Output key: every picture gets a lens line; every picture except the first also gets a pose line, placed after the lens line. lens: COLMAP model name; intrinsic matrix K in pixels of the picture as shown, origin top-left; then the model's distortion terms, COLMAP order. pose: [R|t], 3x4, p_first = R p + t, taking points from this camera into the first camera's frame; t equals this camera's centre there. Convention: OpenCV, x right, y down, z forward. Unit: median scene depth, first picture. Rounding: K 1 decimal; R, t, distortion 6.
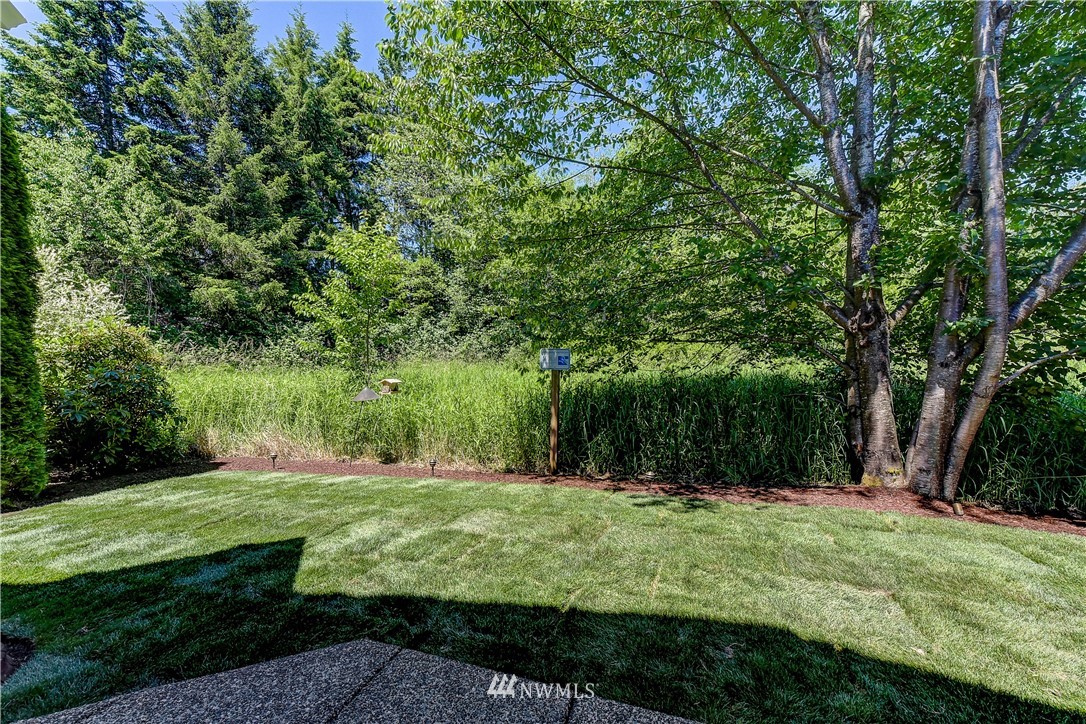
lens RADIAL K [[437.1, 0, 550.6], [0, 437.1, 366.8], [0, 0, 1]] dist [-0.000320, -0.000109]
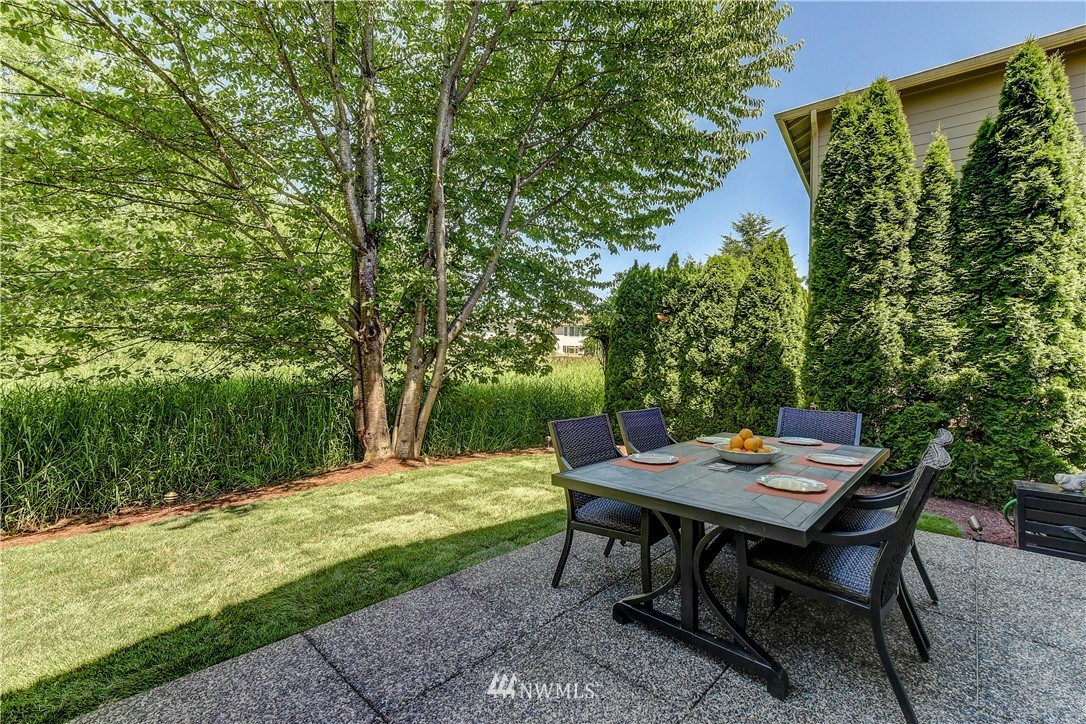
lens RADIAL K [[437.1, 0, 550.6], [0, 437.1, 366.8], [0, 0, 1]] dist [-0.000320, -0.000109]
pose [[0.439337, -0.002620, 0.898319, -0.208139], [0.007464, 0.999972, -0.000734, -0.001107], [-0.898292, 0.007027, 0.439344, -0.052616]]
